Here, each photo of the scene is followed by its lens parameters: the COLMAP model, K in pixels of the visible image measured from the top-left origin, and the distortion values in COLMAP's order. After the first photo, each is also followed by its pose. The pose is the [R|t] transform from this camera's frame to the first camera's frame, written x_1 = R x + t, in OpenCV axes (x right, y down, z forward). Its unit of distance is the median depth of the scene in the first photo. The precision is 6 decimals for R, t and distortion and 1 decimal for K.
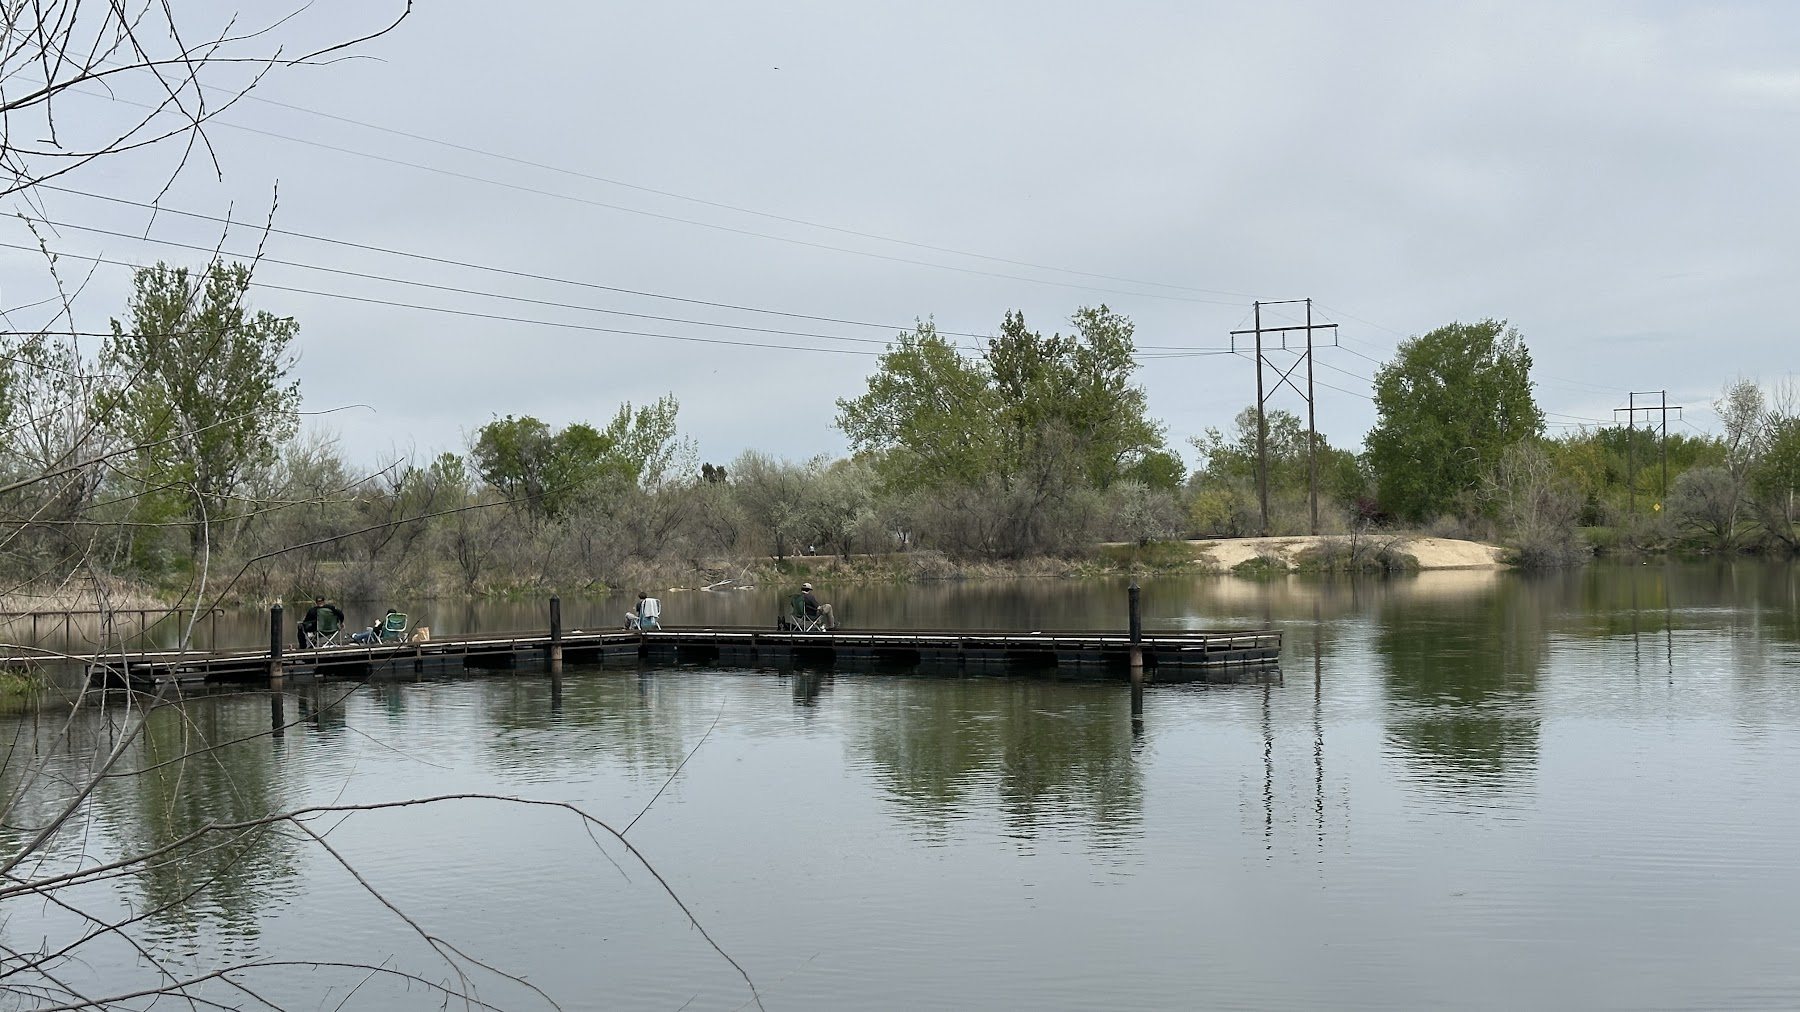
lens RADIAL K [[2519.9, 0, 904.1], [0, 2519.9, 504.7], [0, 0, 1]] dist [0.140152, 0.000000]
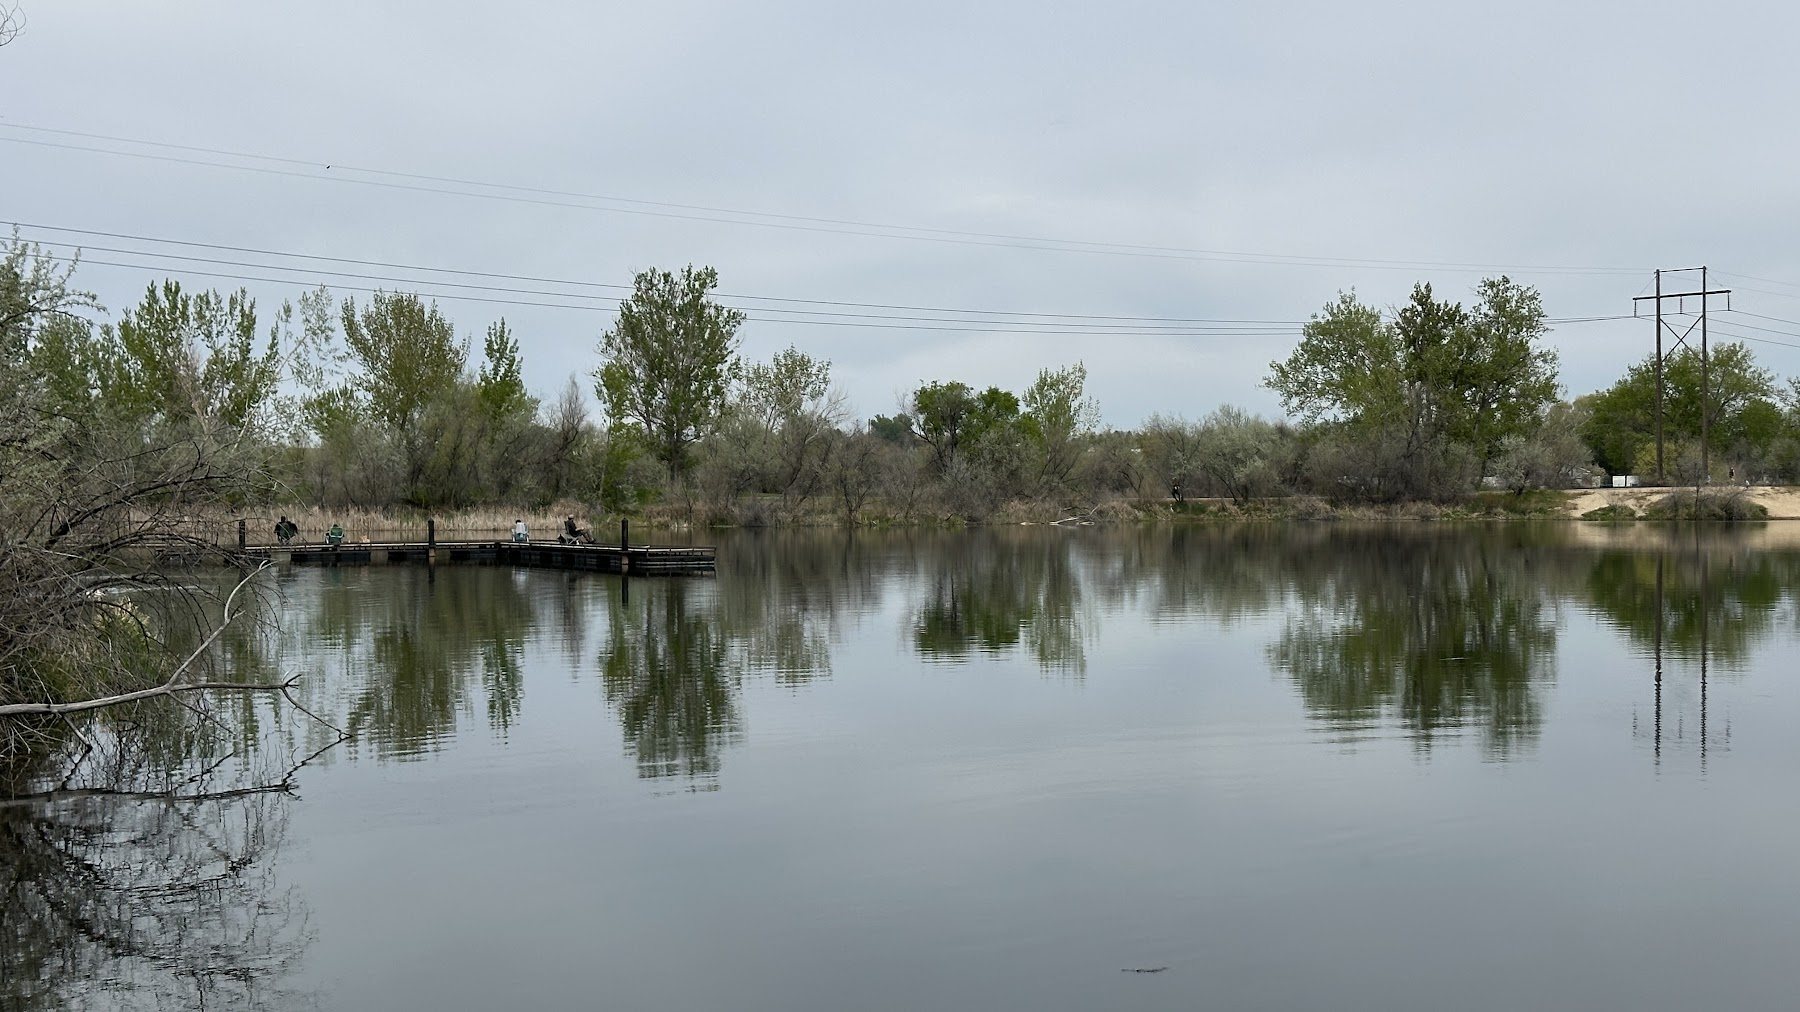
lens RADIAL K [[2519.9, 0, 895.8], [0, 2519.9, 505.1], [0, 0, 1]] dist [0.140152, 0.000000]
pose [[0.938838, 0.017407, -0.343920, 0.226940], [-0.008498, 0.999589, 0.027395, -0.007259], [0.344255, -0.022797, 0.938599, -0.153477]]
